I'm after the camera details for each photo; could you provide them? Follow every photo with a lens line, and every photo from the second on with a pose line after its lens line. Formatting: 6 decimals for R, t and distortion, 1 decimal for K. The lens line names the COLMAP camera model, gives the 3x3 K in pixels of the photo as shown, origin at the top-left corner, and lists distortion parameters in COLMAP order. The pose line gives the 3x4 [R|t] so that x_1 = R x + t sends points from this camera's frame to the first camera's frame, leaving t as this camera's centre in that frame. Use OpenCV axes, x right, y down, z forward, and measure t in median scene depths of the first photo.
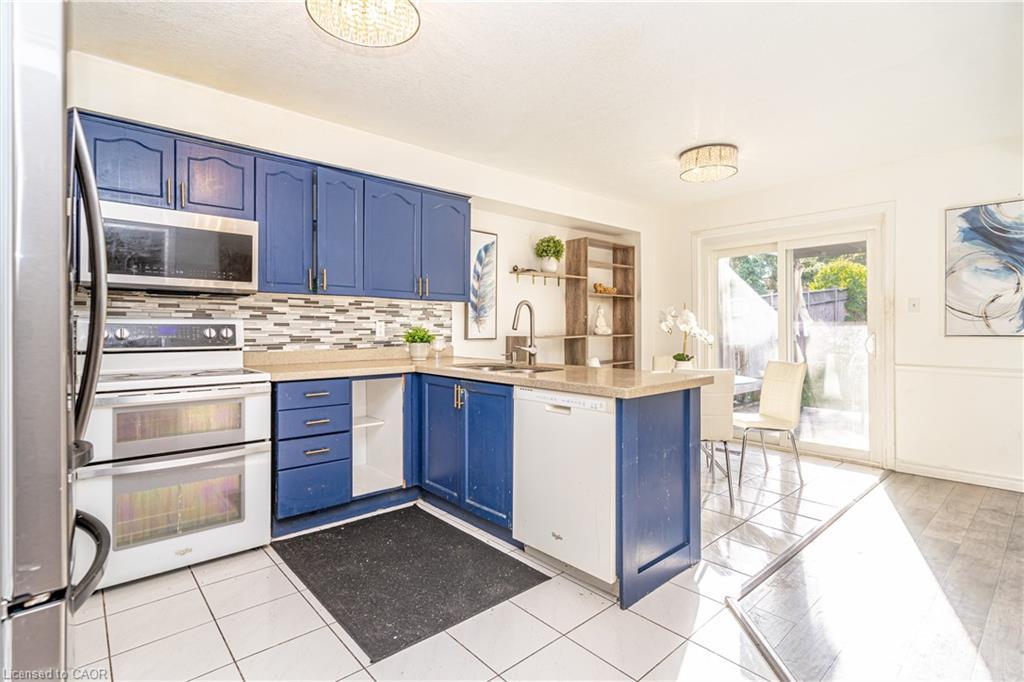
lens RADIAL K [[493.5, 0, 510.2], [0, 493.5, 330.0], [0, 0, 1]] dist [-0.000609, 0.000192]
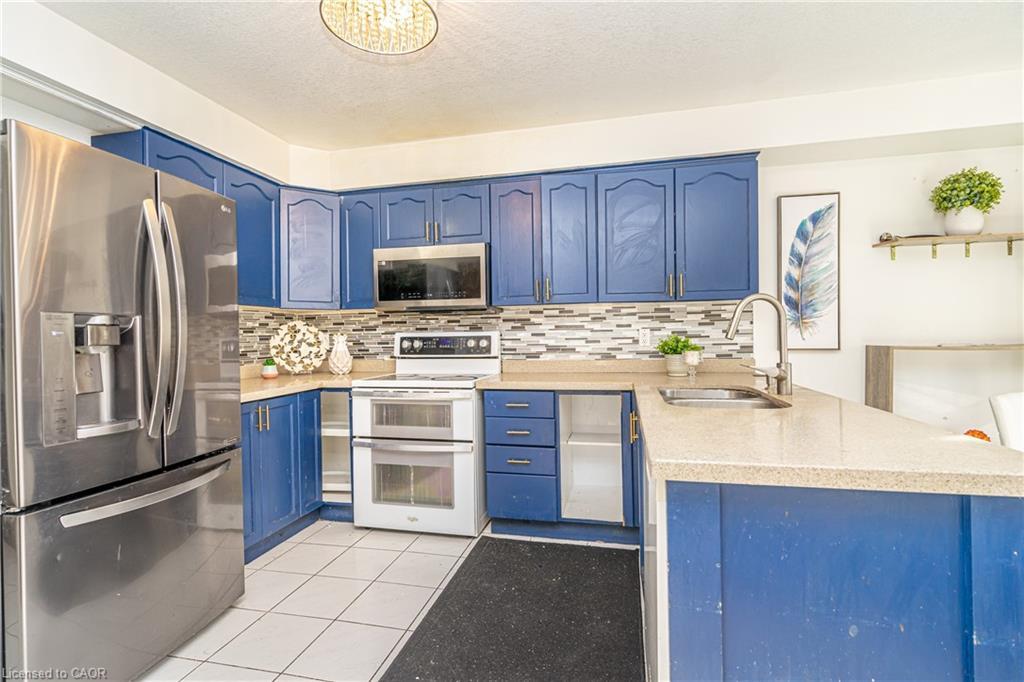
lens RADIAL K [[482.8, 0, 512.0], [0, 482.8, 341.0], [0, 0, 1]] dist [-0.002175, 0.000333]
pose [[0.574760, -0.000880, -0.818321, 0.340776], [0.013486, 0.999874, 0.008397, -0.006781], [0.818211, -0.015862, 0.574700, 0.357318]]
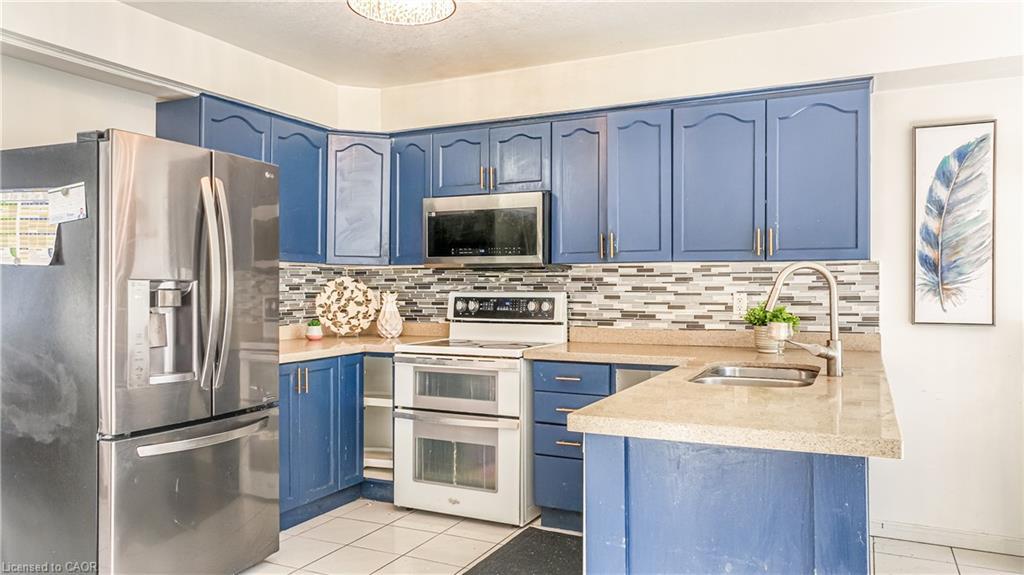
lens RADIAL K [[723.7, 0, 521.2], [0, 723.7, 285.0], [0, 0, 1]] dist [0.004177, -0.000270]
pose [[0.383594, -0.004196, -0.923492, 0.646290], [-0.002117, 0.999983, -0.005423, -0.025231], [0.923500, 0.004035, 0.383578, 0.355168]]
